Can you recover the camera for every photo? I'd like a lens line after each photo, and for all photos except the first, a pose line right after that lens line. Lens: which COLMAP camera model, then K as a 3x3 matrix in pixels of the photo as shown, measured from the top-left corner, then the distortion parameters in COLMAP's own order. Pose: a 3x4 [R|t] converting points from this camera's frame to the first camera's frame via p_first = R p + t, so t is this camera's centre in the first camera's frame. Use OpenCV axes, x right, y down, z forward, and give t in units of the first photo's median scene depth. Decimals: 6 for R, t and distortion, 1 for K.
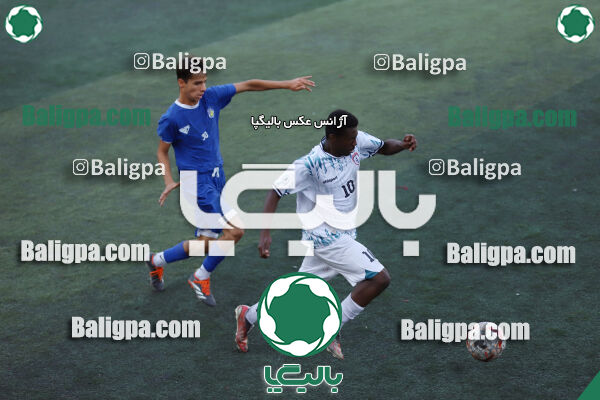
lens RADIAL K [[2200.5, 0, 305.0], [0, 2200.5, 199.7], [0, 0, 1]] dist [0.244134, 0.000000]
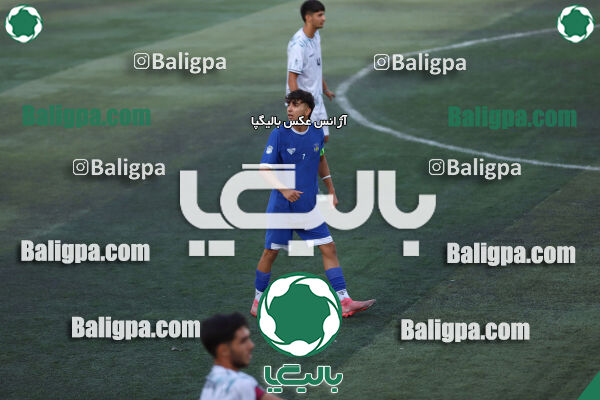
lens RADIAL K [[3383.9, 0, 299.7], [0, 3383.9, 200.3], [0, 0, 1]] dist [0.525455, 0.000000]
pose [[0.999965, -0.000041, 0.008343, -0.015255], [0.000081, 0.999989, -0.004780, 0.007656], [-0.008343, 0.004780, 0.999954, -0.537475]]
